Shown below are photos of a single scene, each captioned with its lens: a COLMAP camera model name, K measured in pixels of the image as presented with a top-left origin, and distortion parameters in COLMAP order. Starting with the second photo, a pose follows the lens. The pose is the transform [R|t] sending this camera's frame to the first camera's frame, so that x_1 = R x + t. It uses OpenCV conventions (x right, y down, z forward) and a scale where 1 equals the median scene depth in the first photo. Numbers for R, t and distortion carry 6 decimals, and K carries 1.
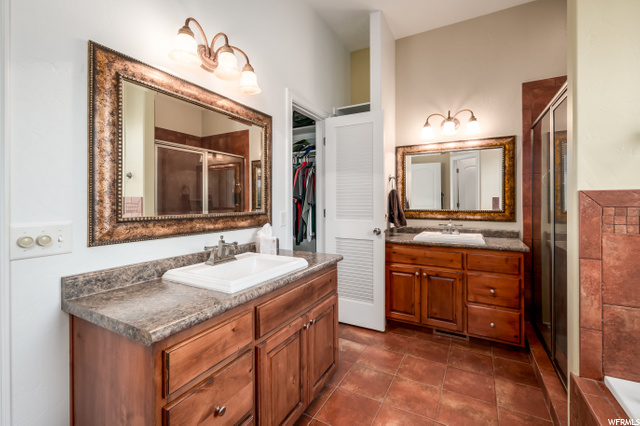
lens RADIAL K [[278.0, 0, 321.2], [0, 278.0, 201.4], [0, 0, 1]] dist [-0.000433, -0.000038]
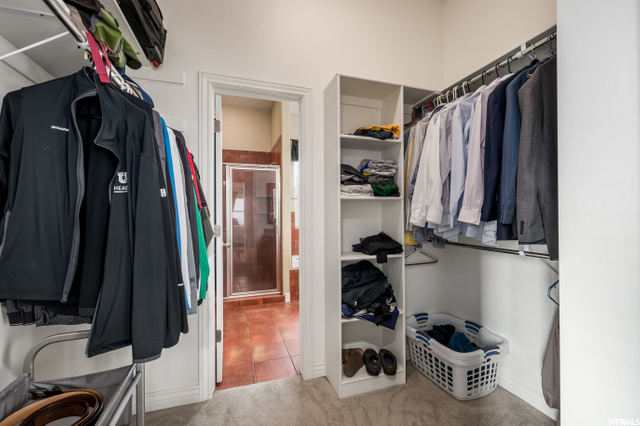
lens RADIAL K [[275.0, 0, 320.0], [0, 275.0, 213.0], [0, 0, 1]] dist [-0.000431, -0.000182]
pose [[-0.732854, 0.009745, 0.680316, -0.762476], [0.004890, 0.999947, -0.009056, -0.008159], [-0.680368, -0.003310, -0.732863, 1.555238]]
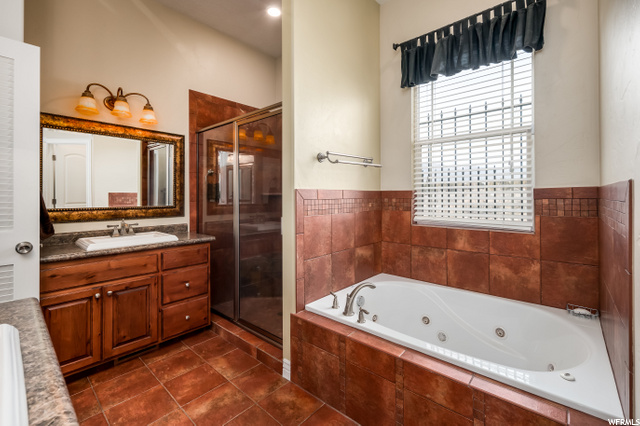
lens RADIAL K [[279.2, 0, 322.8], [0, 279.2, 194.8], [0, 0, 1]] dist [-0.001553, -0.000573]
pose [[0.211056, 0.006546, 0.977452, -0.252884], [0.003440, 0.999966, -0.007439, 0.001913], [-0.977468, 0.004932, 0.211027, 0.264399]]
